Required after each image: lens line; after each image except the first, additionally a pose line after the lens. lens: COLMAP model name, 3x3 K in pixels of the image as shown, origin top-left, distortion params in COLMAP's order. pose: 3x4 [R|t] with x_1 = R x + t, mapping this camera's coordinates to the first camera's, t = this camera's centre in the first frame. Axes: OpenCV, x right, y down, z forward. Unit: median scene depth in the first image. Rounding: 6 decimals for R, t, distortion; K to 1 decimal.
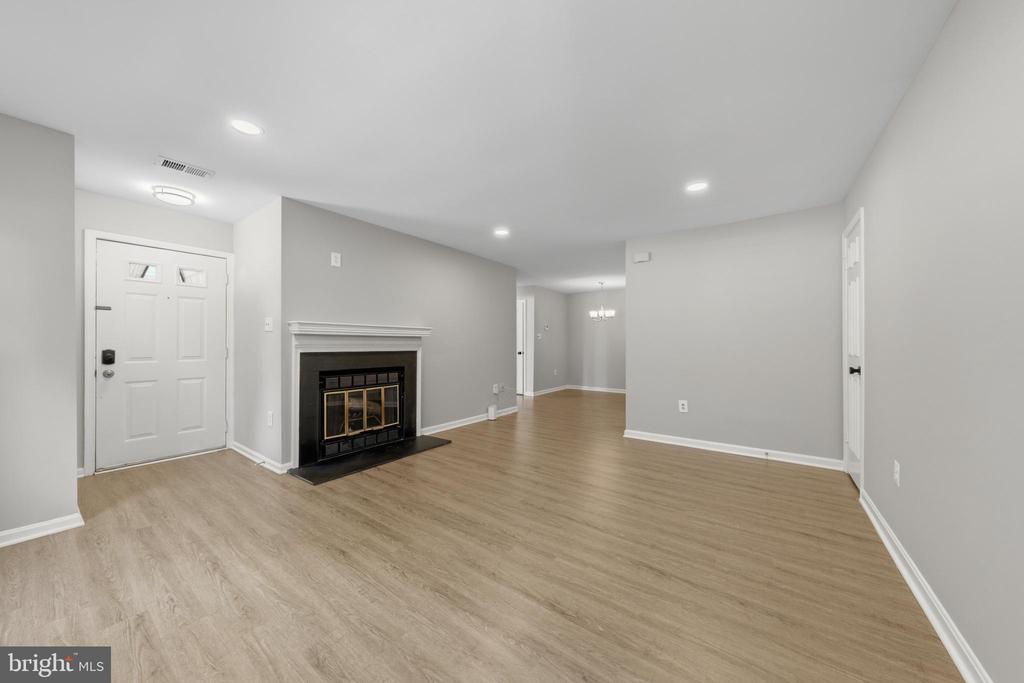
lens RADIAL K [[348.1, 0, 512.8], [0, 348.1, 340.0], [0, 0, 1]] dist [-0.000510, -0.000053]
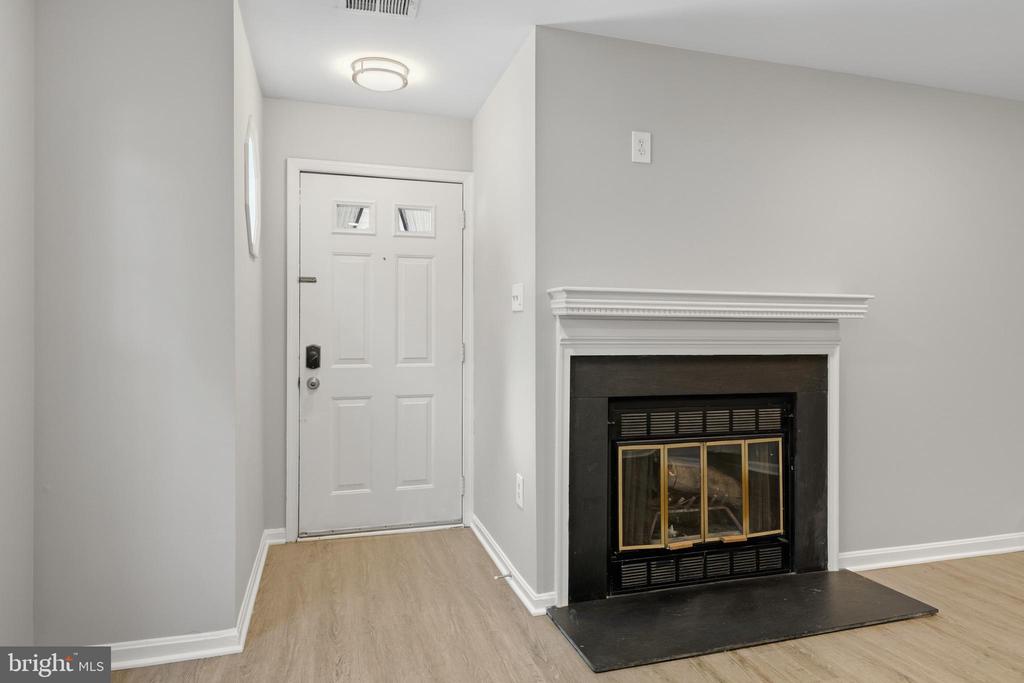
lens RADIAL K [[629.6, 0, 512.9], [0, 629.6, 330.5], [0, 0, 1]] dist [-0.005316, -0.001017]
pose [[0.778809, -0.001632, -0.627259, -0.132783], [0.004744, 0.999983, 0.003288, -0.000654], [0.627243, -0.005536, 0.778804, 0.272446]]
